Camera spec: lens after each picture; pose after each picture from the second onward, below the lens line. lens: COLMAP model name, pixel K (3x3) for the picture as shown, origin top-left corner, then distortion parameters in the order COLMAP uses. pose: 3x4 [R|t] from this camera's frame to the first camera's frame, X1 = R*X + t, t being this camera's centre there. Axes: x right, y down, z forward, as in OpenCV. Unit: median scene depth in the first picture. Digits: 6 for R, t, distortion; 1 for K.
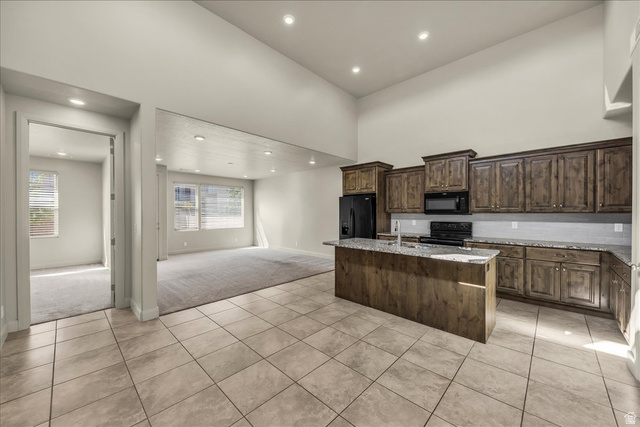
lens RADIAL K [[239.2, 0, 316.8], [0, 239.2, 215.1], [0, 0, 1]] dist [-0.000514, -0.001638]
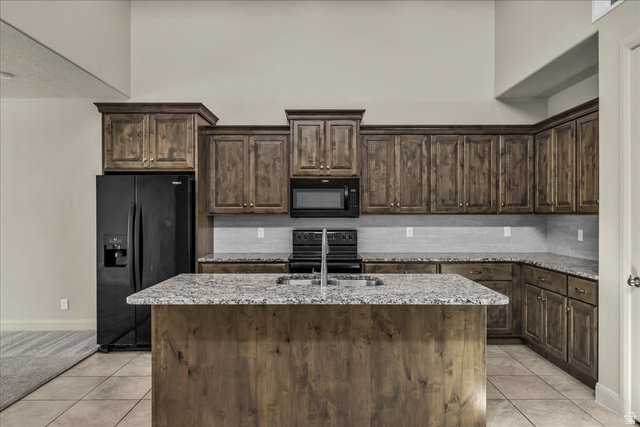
lens RADIAL K [[415.3, 0, 315.9], [0, 415.3, 215.7], [0, 0, 1]] dist [0.010923, -0.011562]
pose [[0.714340, -0.004689, 0.699783, -0.204199], [0.007352, 0.999973, -0.000804, -0.006291], [-0.699760, 0.005719, 0.714355, 0.360951]]
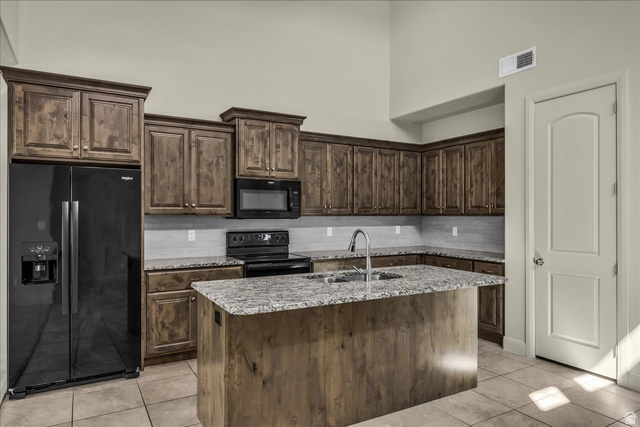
lens RADIAL K [[415.3, 0, 310.0], [0, 415.3, 216.5], [0, 0, 1]] dist [0.010923, -0.011562]
pose [[0.274319, -0.003847, 0.961631, -0.470798], [0.007606, 0.999969, 0.001830, -0.009719], [-0.961609, 0.006812, 0.274340, 0.743641]]
